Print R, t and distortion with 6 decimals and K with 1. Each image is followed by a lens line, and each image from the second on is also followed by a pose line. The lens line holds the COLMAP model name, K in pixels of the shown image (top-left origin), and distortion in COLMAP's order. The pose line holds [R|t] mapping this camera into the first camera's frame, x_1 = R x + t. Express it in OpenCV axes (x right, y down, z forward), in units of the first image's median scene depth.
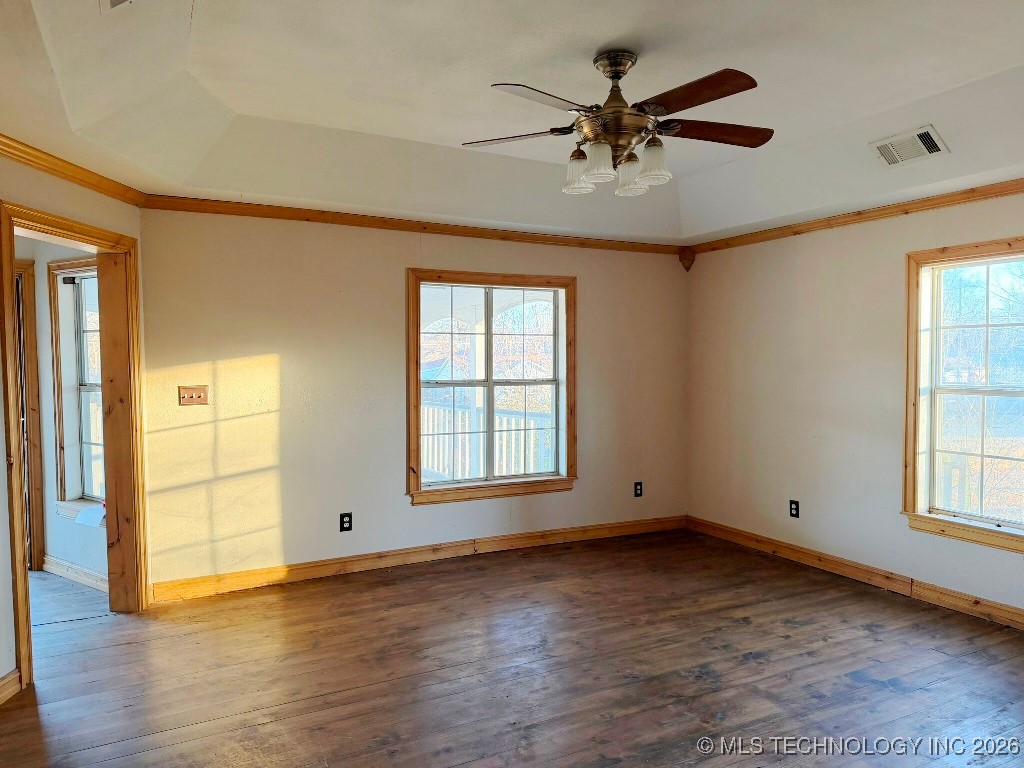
lens RADIAL K [[715.8, 0, 512.0], [0, 715.8, 384.0], [0, 0, 1]] dist [0.113828, -0.146218]
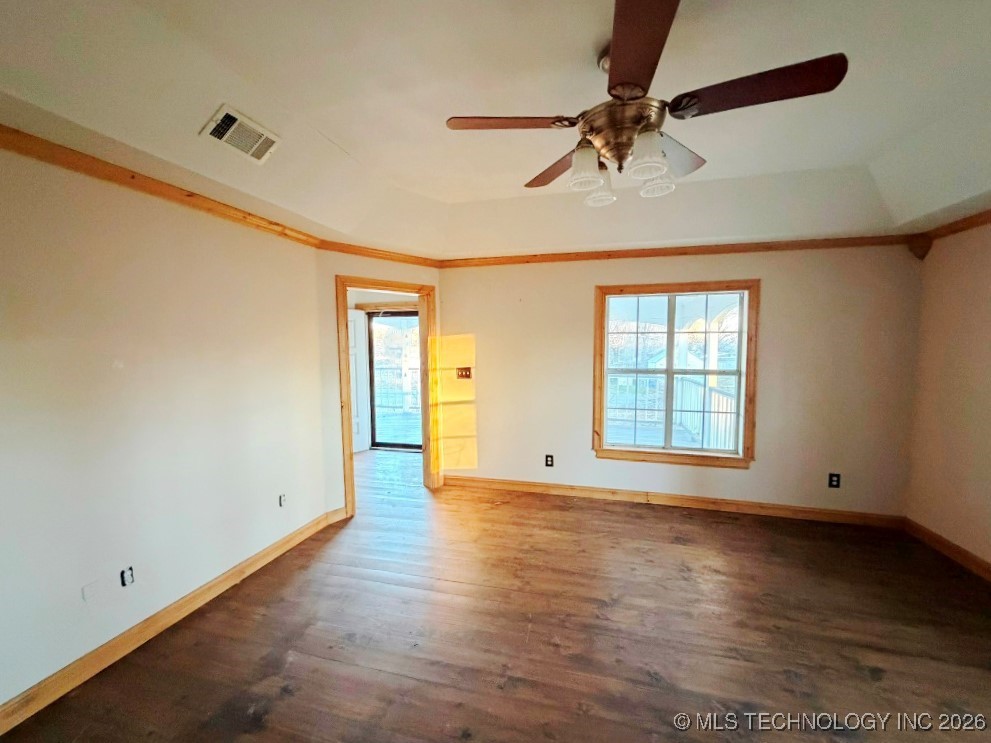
lens RADIAL K [[404.7, 0, 495.5], [0, 404.7, 371.5], [0, 0, 1]] dist [-0.003157, 0.000002]
pose [[0.736741, 0.044737, -0.674693, 0.226407], [-0.025316, 0.998934, 0.038593, -0.022003], [0.675701, -0.011353, 0.737088, 0.280104]]
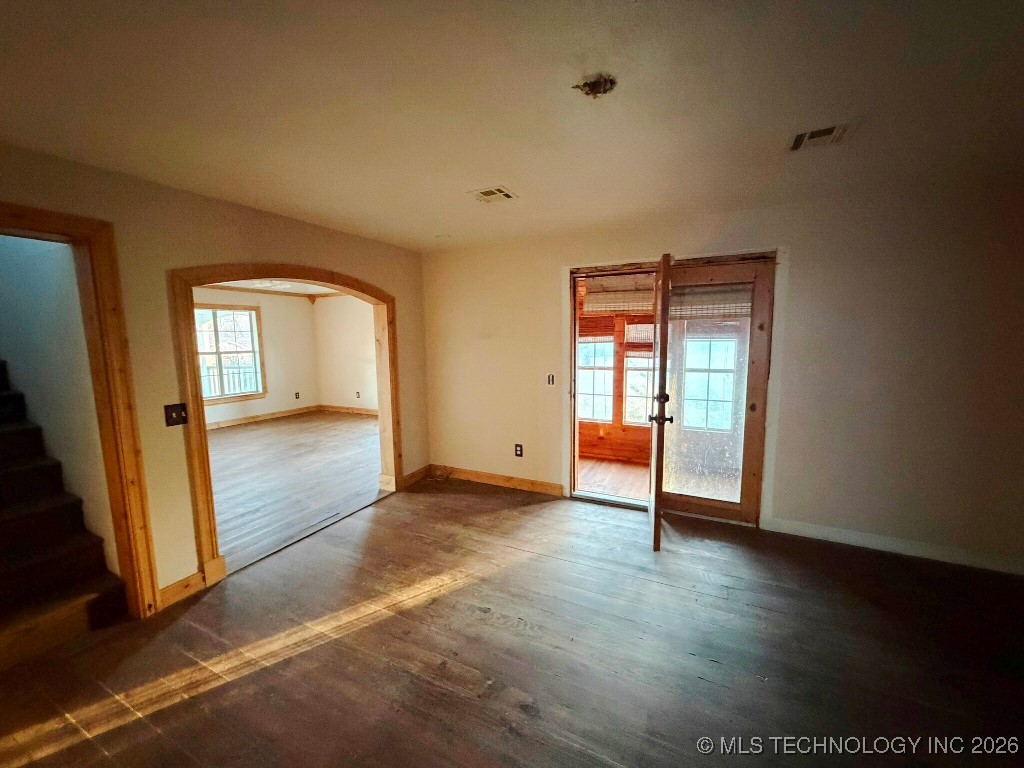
lens RADIAL K [[408.6, 0, 512.0], [0, 408.6, 384.0], [0, 0, 1]] dist [-0.006380, 0.000196]
pose [[0.809387, -0.076953, 0.582212, -0.039484], [0.032708, 0.995746, 0.086142, 0.015415], [-0.586364, -0.050679, 0.808461, -0.590053]]
